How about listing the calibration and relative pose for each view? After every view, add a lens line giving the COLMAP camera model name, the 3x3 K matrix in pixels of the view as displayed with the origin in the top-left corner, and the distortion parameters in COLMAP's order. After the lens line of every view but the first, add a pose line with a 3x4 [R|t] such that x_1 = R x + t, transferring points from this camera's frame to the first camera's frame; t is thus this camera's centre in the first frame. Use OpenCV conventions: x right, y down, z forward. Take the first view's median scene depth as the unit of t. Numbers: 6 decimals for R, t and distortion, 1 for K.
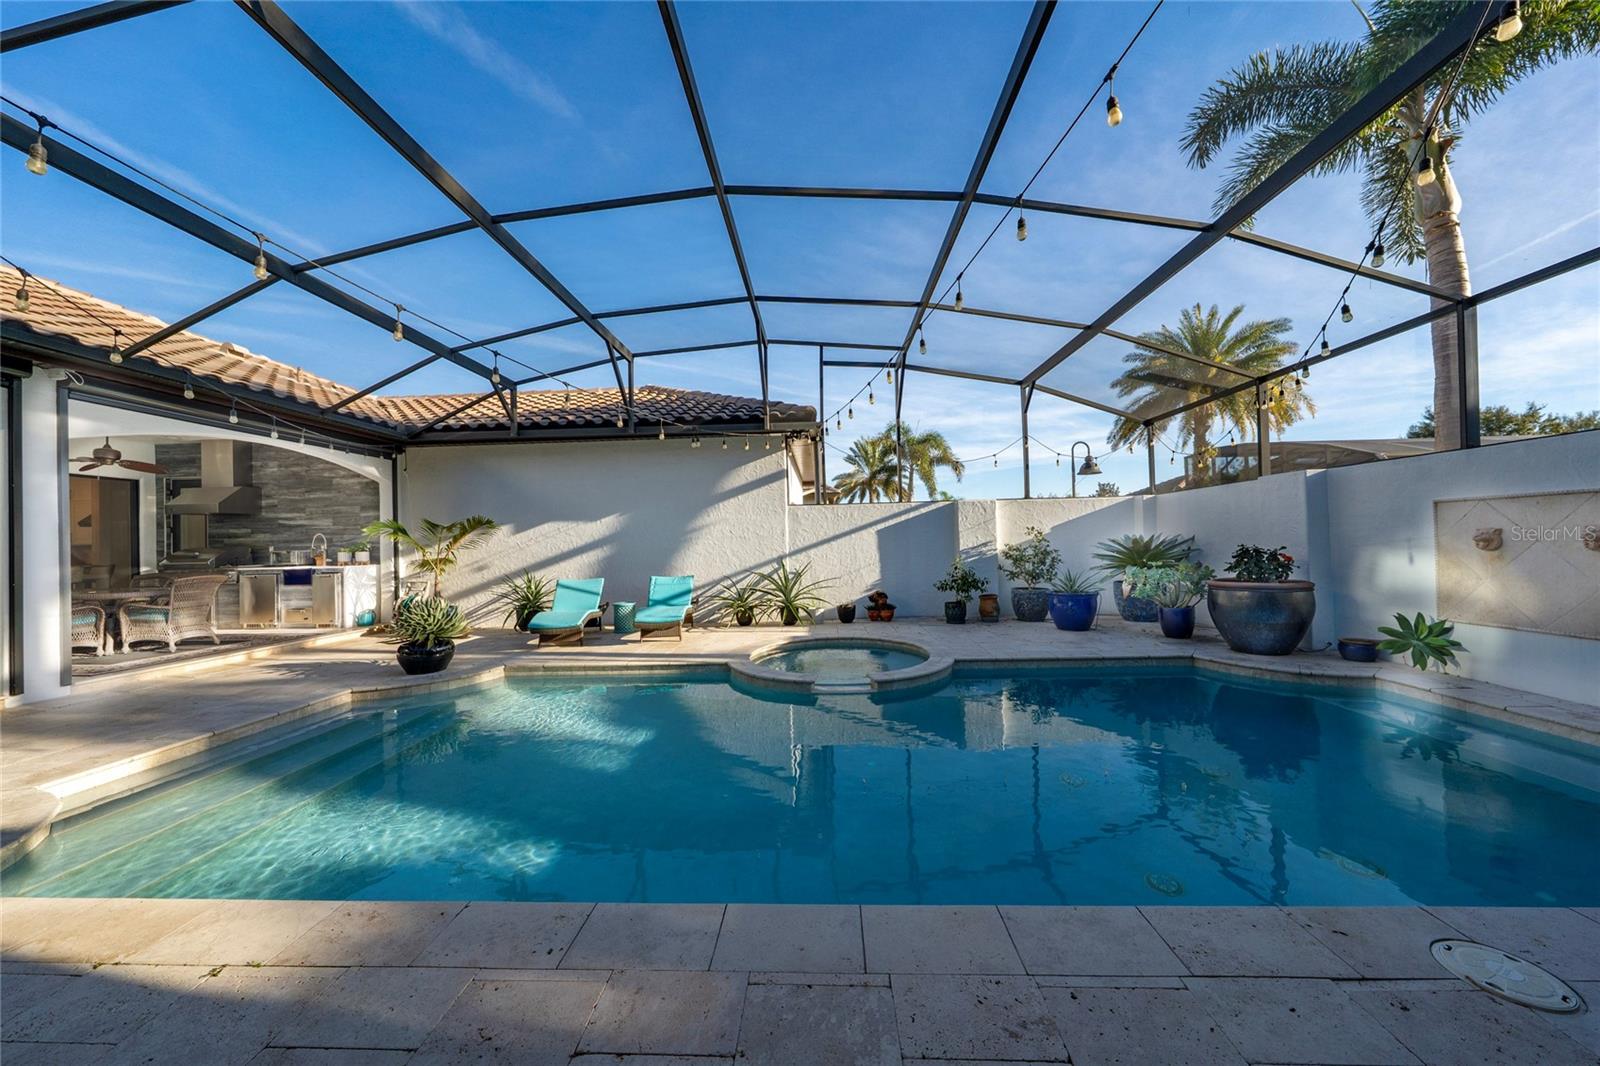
lens RADIAL K [[547.6, 0, 797.7], [0, 547.6, 538.4], [0, 0, 1]] dist [-0.000457, -0.000007]
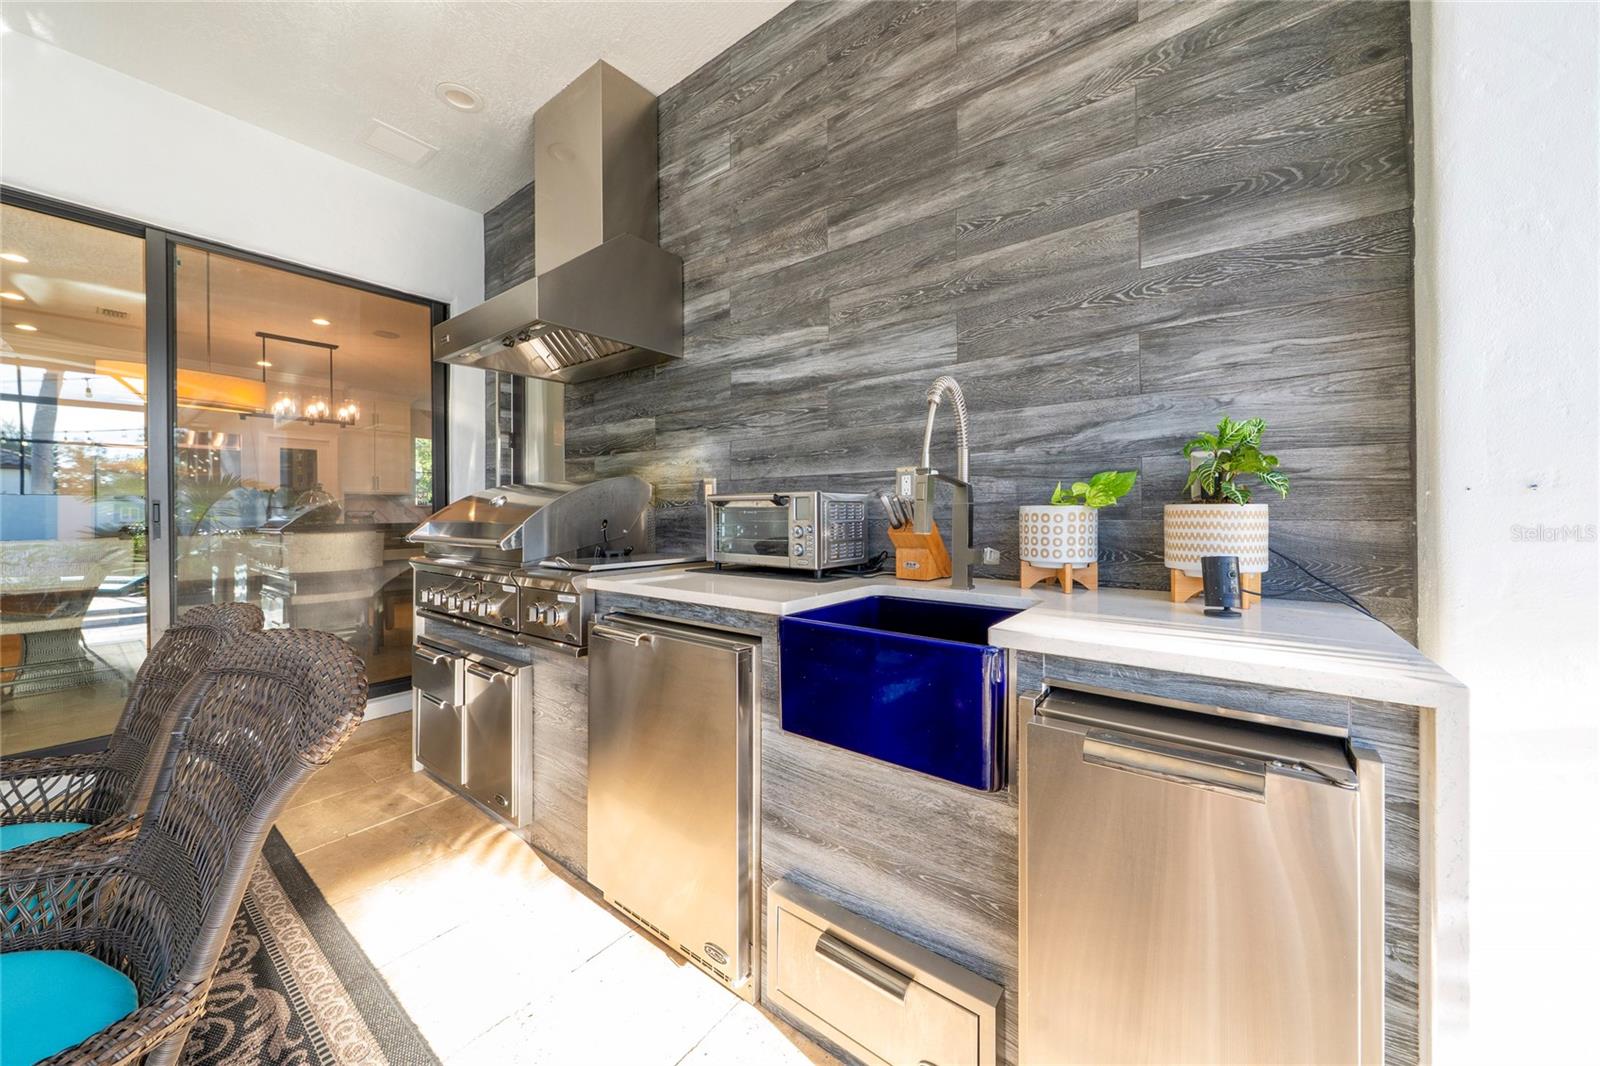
lens RADIAL K [[547.6, 0, 797.7], [0, 547.6, 538.4], [0, 0, 1]] dist [-0.000457, -0.000007]
pose [[0.828495, 0.047322, -0.557994, -0.827784], [-0.015531, 0.997982, 0.061576, 0.027105], [0.559781, -0.042350, 0.827557, 0.855482]]
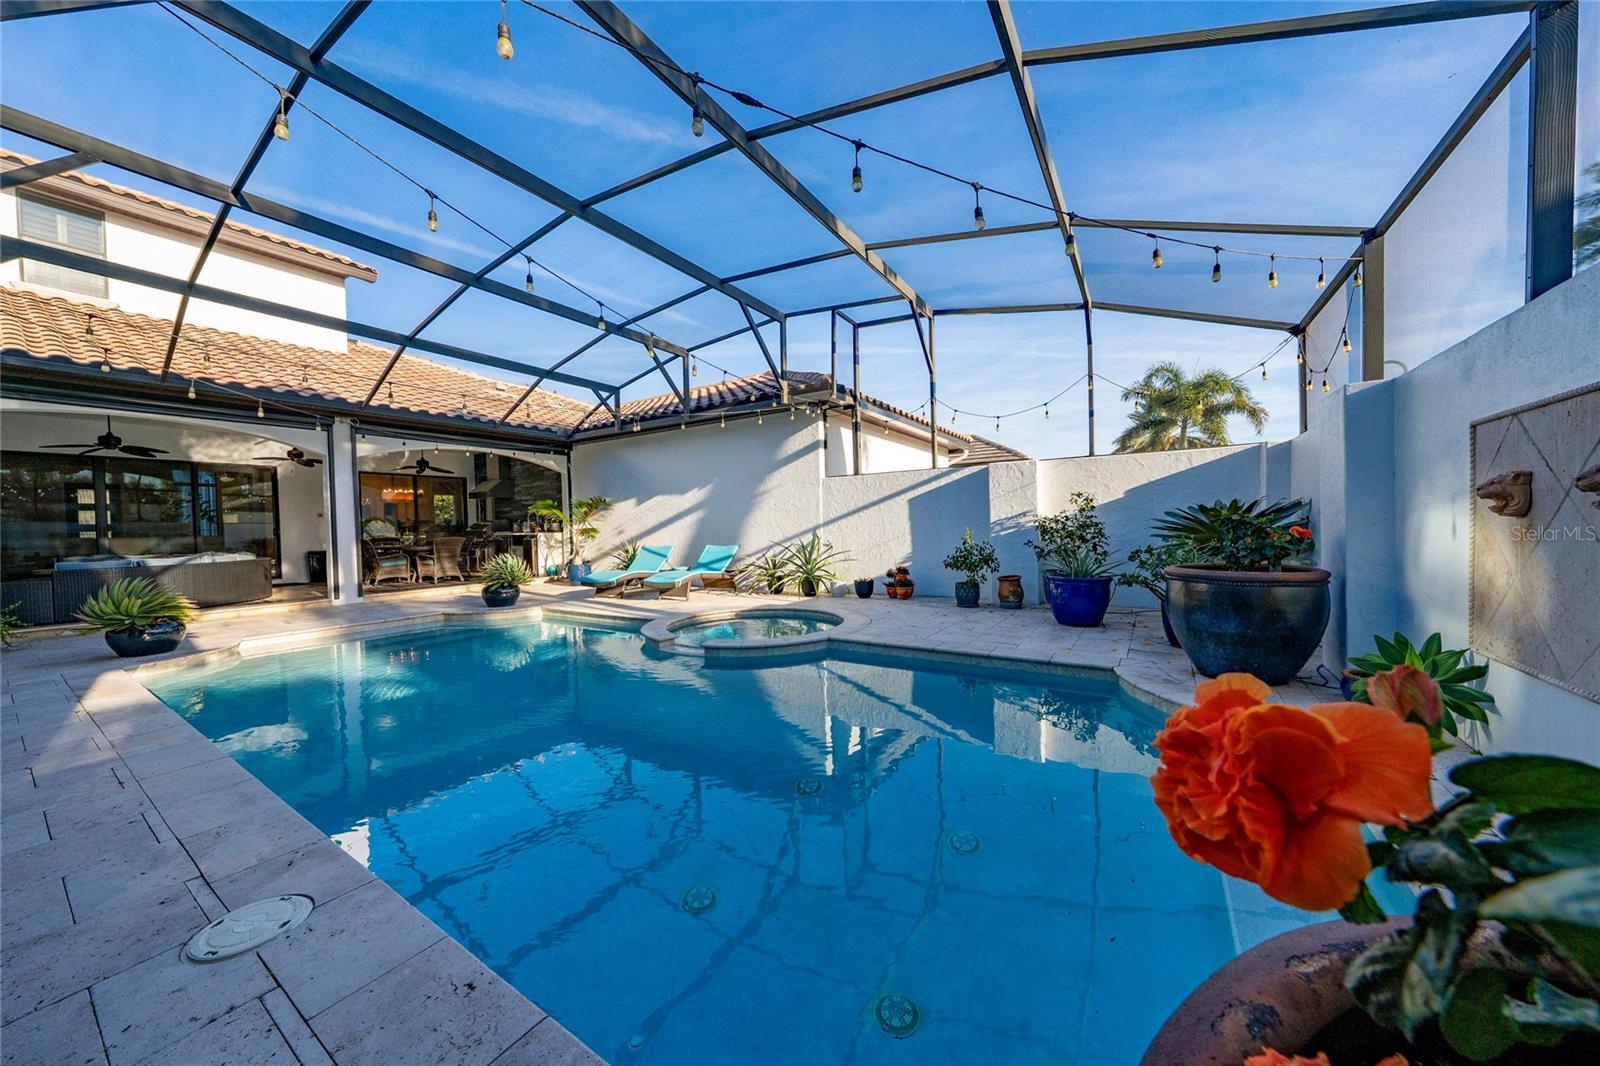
lens RADIAL K [[547.6, 0, 797.7], [0, 547.6, 538.4], [0, 0, 1]] dist [-0.000457, -0.000007]
pose [[0.859432, 0.016543, -0.510982, 0.466173], [0.006391, 0.999051, 0.043094, 0.007901], [0.511210, -0.040302, 0.858510, 0.118672]]
